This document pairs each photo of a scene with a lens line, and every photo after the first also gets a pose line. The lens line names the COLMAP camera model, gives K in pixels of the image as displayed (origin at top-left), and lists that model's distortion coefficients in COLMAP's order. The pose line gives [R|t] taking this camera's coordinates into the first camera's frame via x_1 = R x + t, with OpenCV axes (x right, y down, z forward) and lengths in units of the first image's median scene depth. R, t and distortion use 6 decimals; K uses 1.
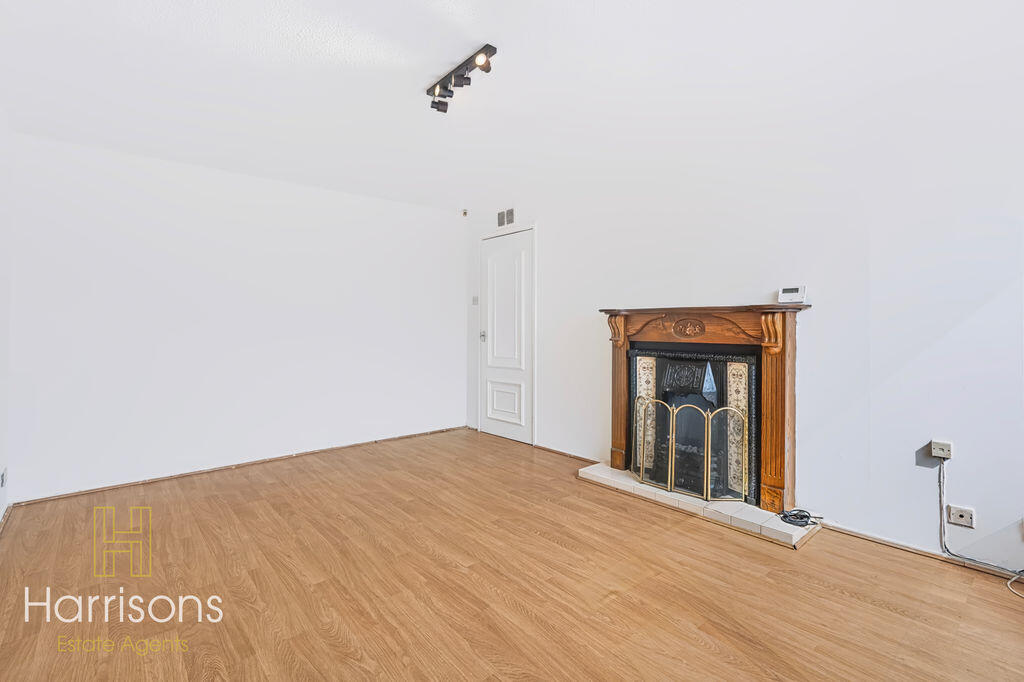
lens RADIAL K [[473.3, 0, 511.7], [0, 473.3, 321.6], [0, 0, 1]] dist [-0.001300, 0.000068]
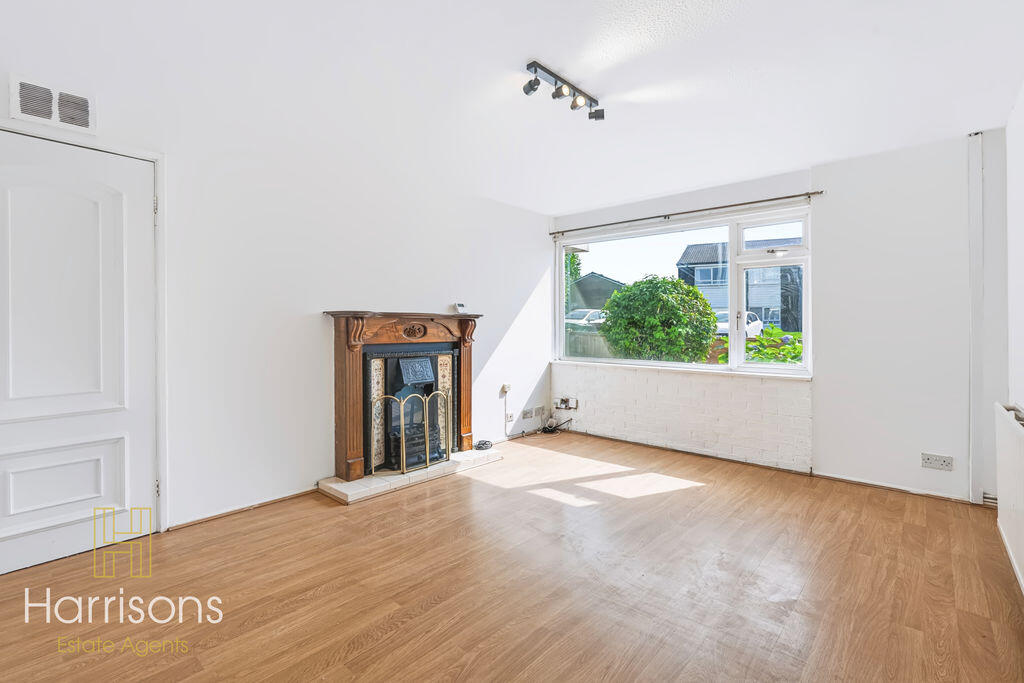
lens RADIAL K [[463.8, 0, 512.6], [0, 463.8, 331.2], [0, 0, 1]] dist [-0.003742, -0.000084]
pose [[-0.122664, -0.007291, 0.992421, -0.810641], [-0.008077, 0.999947, 0.006348, 0.005938], [-0.992415, -0.007237, -0.122716, 0.889090]]
